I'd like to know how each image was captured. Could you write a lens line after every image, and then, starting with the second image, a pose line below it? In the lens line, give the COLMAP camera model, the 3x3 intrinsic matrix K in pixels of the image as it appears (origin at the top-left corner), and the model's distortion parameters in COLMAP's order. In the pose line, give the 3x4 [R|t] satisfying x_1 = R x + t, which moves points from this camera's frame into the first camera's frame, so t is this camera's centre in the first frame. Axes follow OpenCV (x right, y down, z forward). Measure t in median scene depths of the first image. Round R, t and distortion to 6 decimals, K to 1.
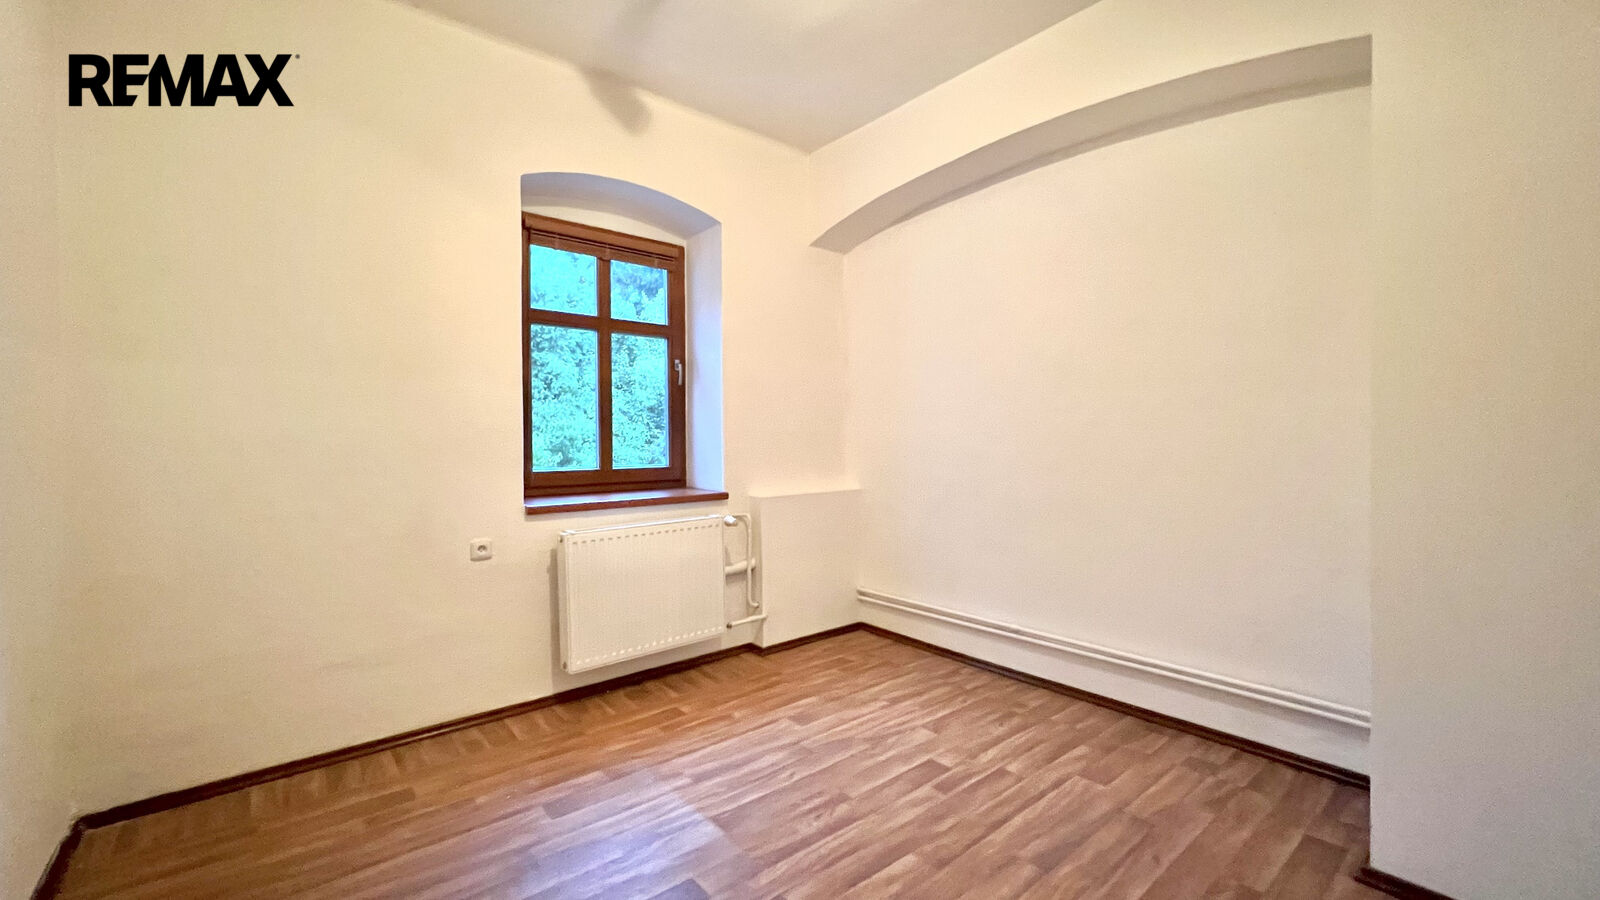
lens RADIAL K [[640.1, 0, 800.0], [0, 640.1, 450.0], [0, 0, 1]] dist [0.000376, 0.000016]
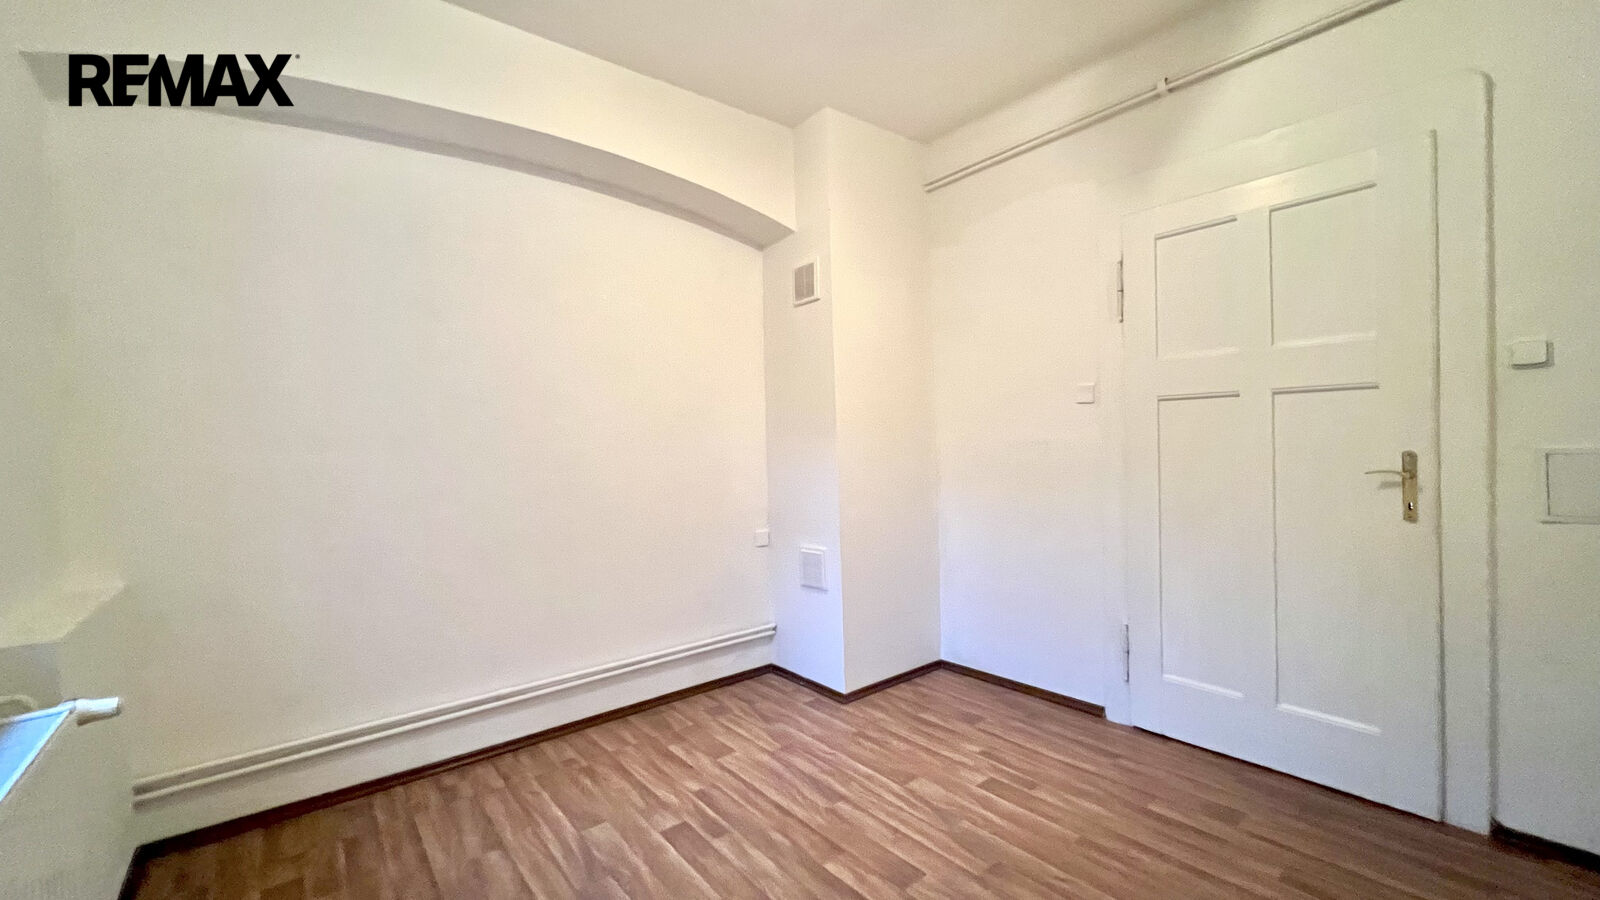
lens RADIAL K [[640.1, 0, 800.0], [0, 640.1, 450.0], [0, 0, 1]] dist [0.000376, 0.000016]
pose [[0.023461, -0.004719, 0.999714, -0.653290], [0.045856, 0.998941, 0.003639, -0.038610], [-0.998673, 0.045757, 0.023652, 0.739383]]
